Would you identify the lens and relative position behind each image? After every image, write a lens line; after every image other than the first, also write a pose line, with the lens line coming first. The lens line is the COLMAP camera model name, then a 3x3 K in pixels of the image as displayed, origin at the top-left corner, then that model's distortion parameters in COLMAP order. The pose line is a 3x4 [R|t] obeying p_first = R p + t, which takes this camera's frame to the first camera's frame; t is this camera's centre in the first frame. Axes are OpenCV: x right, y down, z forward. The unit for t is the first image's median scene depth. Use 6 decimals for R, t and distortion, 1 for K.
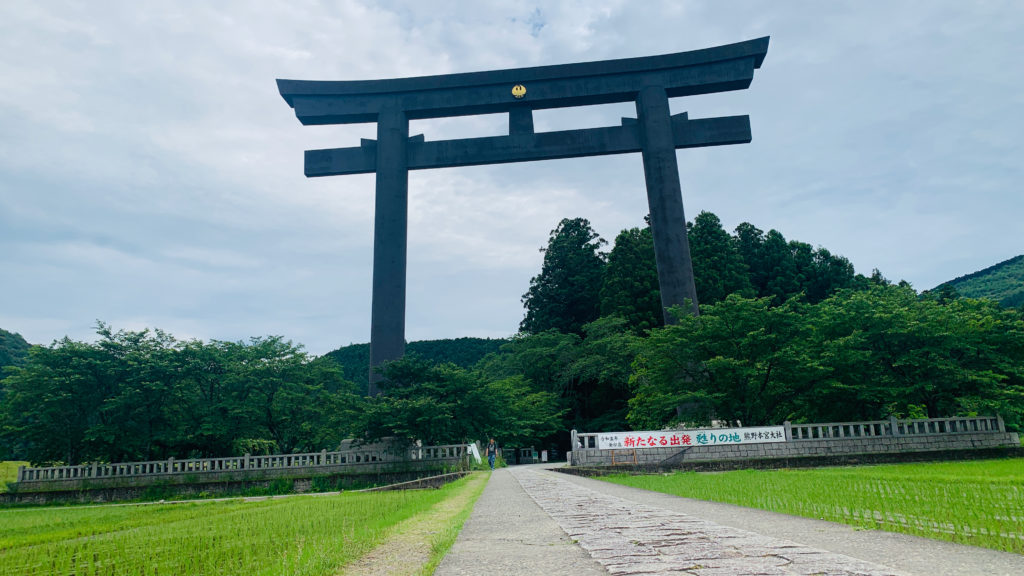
lens RADIAL K [[751.5, 0, 511.5], [0, 751.5, 282.5], [0, 0, 1]] dist [0.035527, -0.007892]
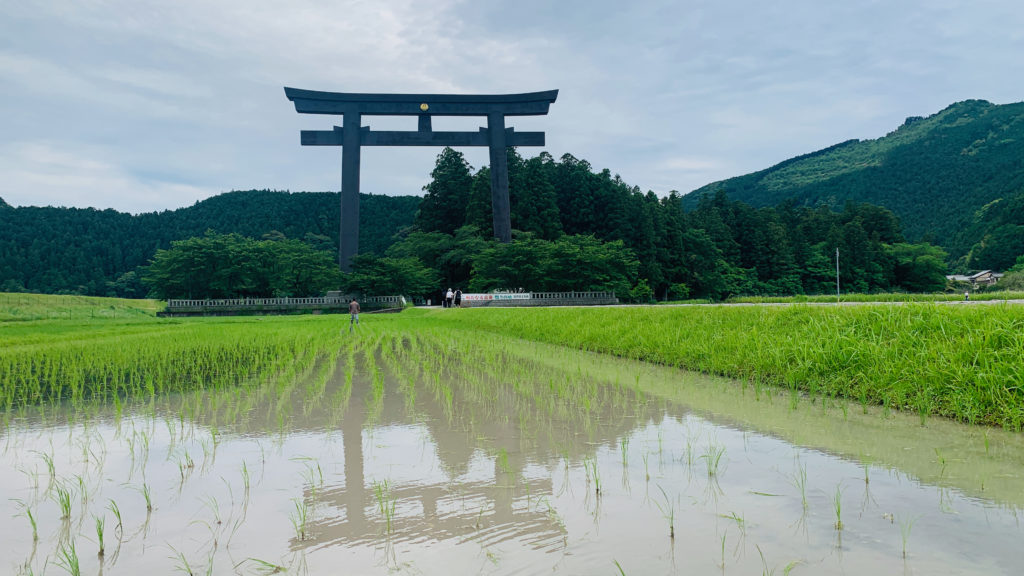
lens RADIAL K [[751.5, 0, 511.5], [0, 751.5, 282.5], [0, 0, 1]] dist [0.035527, -0.007892]
pose [[0.985343, 0.034507, 0.167055, -0.071363], [-0.066718, 0.979273, 0.191243, -0.198253], [-0.156993, -0.199586, 0.967222, -0.868643]]
